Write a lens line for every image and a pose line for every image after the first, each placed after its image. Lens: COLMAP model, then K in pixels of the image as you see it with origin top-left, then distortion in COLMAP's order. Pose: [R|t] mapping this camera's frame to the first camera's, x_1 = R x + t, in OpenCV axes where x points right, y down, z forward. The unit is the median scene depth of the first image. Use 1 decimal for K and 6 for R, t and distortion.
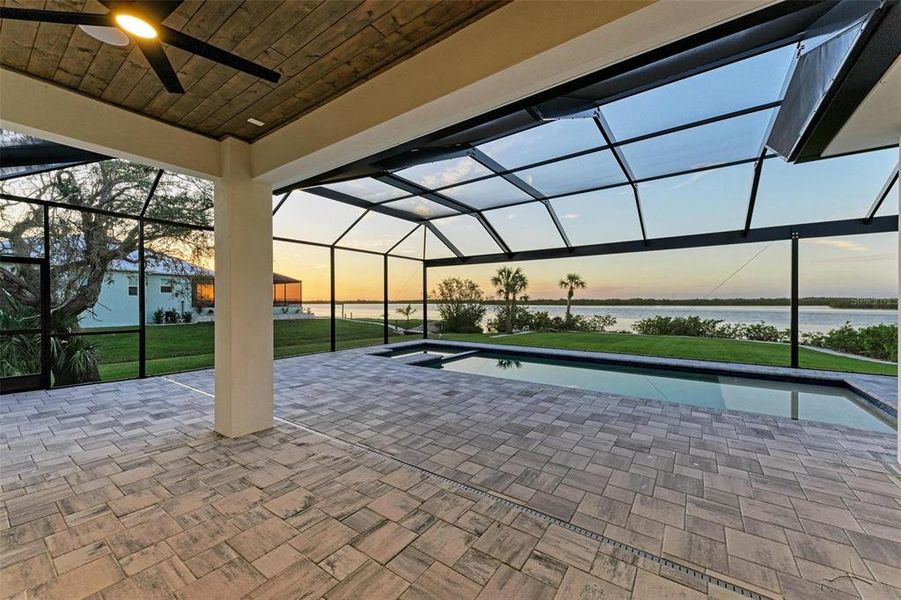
lens RADIAL K [[346.9, 0, 446.8], [0, 346.9, 301.9], [0, 0, 1]] dist [0.010239, -0.000566]
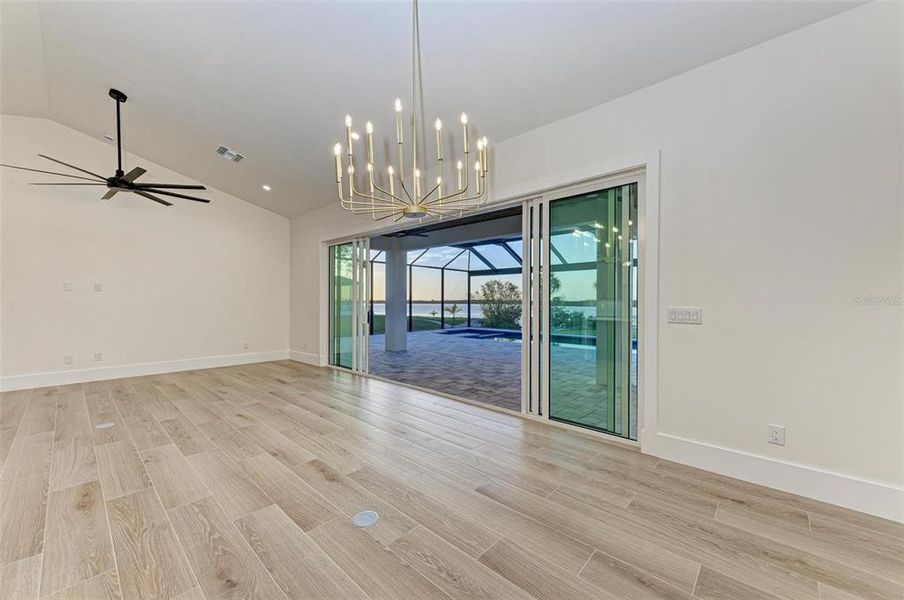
lens RADIAL K [[348.0, 0, 449.1], [0, 348.0, 302.7], [0, 0, 1]] dist [0.010239, -0.000566]
pose [[0.992777, 0.003239, -0.119932, 0.015681], [-0.003132, 0.999995, 0.001084, 0.003593], [0.119935, -0.000700, 0.992781, -0.250849]]
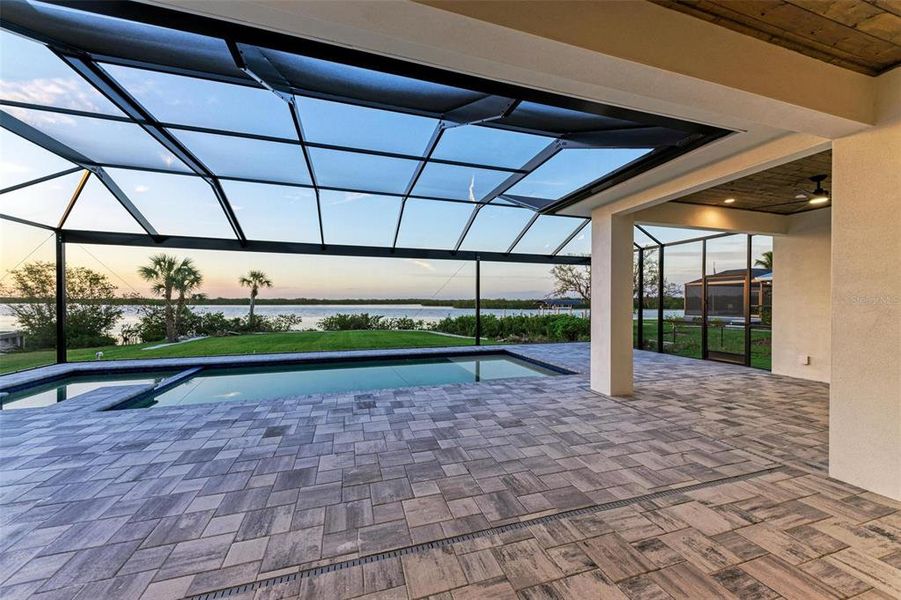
lens RADIAL K [[333.2, 0, 453.9], [0, 333.2, 303.1], [0, 0, 1]] dist [0.013518, -0.001232]
pose [[0.595672, -0.001504, 0.803226, -0.078621], [-0.002567, 0.999990, 0.003776, -0.000104], [-0.803224, -0.004311, 0.595662, 0.076267]]
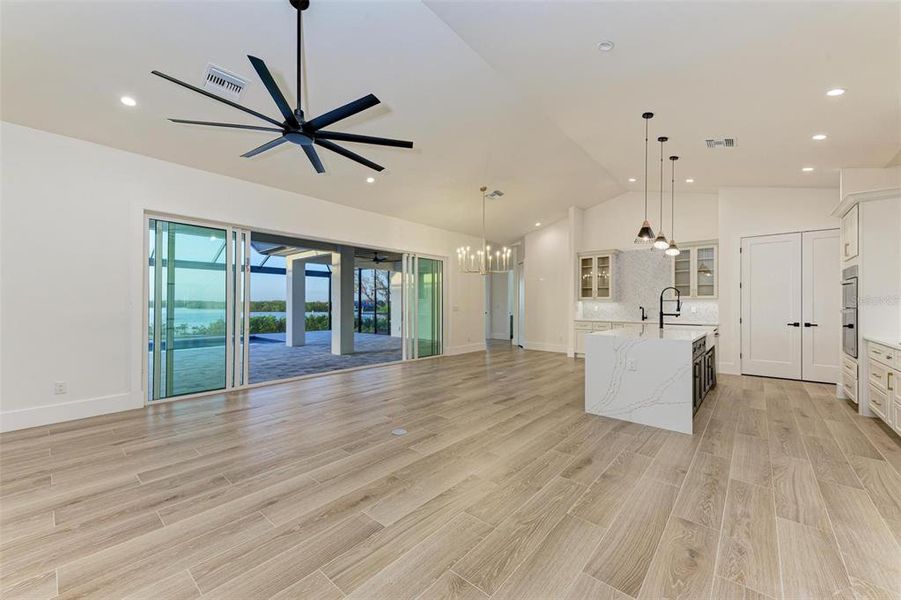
lens RADIAL K [[346.9, 0, 448.1], [0, 346.9, 301.7], [0, 0, 1]] dist [0.010239, -0.000566]
pose [[0.099563, 0.007591, 0.995002, -0.307465], [-0.002110, 0.999970, -0.007418, 0.003127], [-0.995029, -0.001361, 0.099576, -0.149119]]
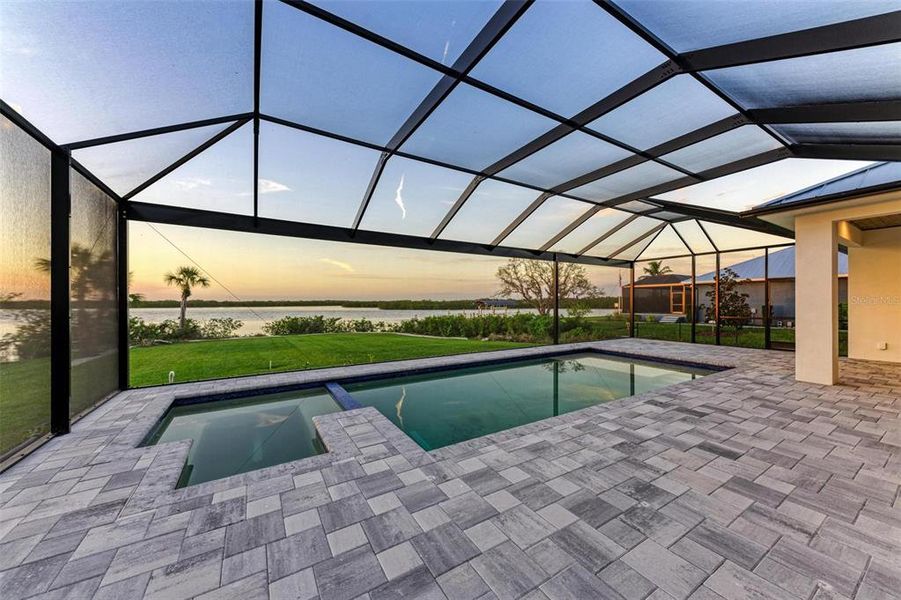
lens RADIAL K [[323.8, 0, 455.0], [0, 323.8, 303.2], [0, 0, 1]] dist [0.010108, -0.000489]
pose [[0.377639, -0.001805, 0.925951, -0.169810], [0.002154, 0.999997, 0.001071, 0.001178], [-0.925951, 0.001590, 0.377641, 0.300065]]
